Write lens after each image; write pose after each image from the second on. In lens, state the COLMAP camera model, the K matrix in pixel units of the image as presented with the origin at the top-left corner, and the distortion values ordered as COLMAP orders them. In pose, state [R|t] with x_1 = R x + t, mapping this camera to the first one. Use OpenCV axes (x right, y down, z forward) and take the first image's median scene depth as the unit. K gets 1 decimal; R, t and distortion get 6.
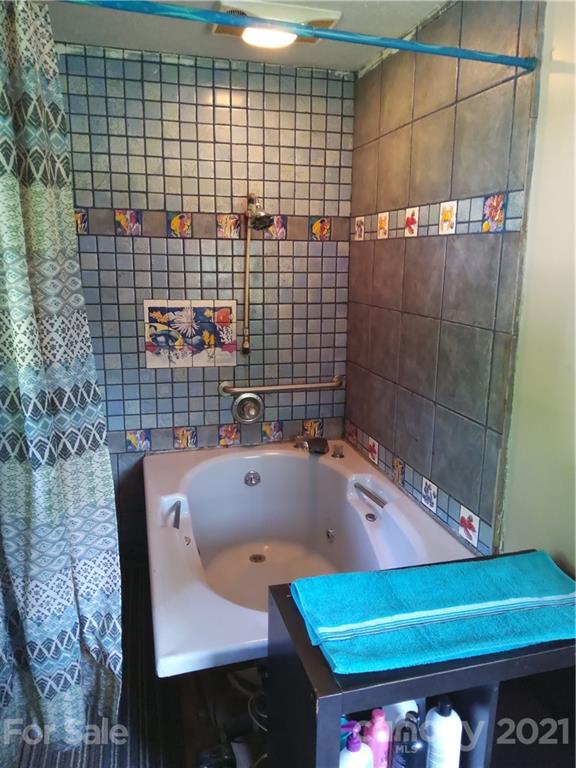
lens RADIAL K [[580.9, 0, 287.7], [0, 580.9, 388.2], [0, 0, 1]] dist [0.080198, -0.125797]
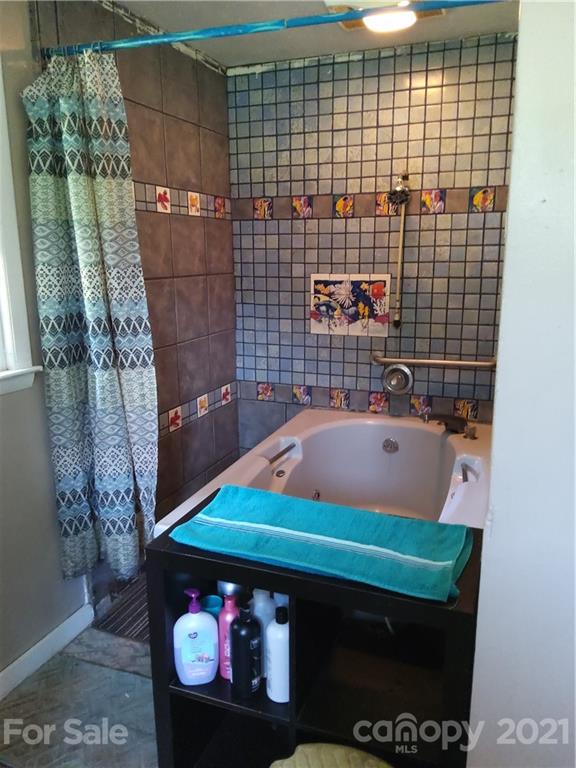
lens RADIAL K [[580.9, 0, 284.0], [0, 580.9, 386.4], [0, 0, 1]] dist [0.080198, -0.125797]
pose [[0.801154, 0.114077, -0.587485, 0.430135], [-0.113266, 0.992825, 0.038325, 0.034182], [0.587642, 0.035837, 0.808327, 0.042449]]
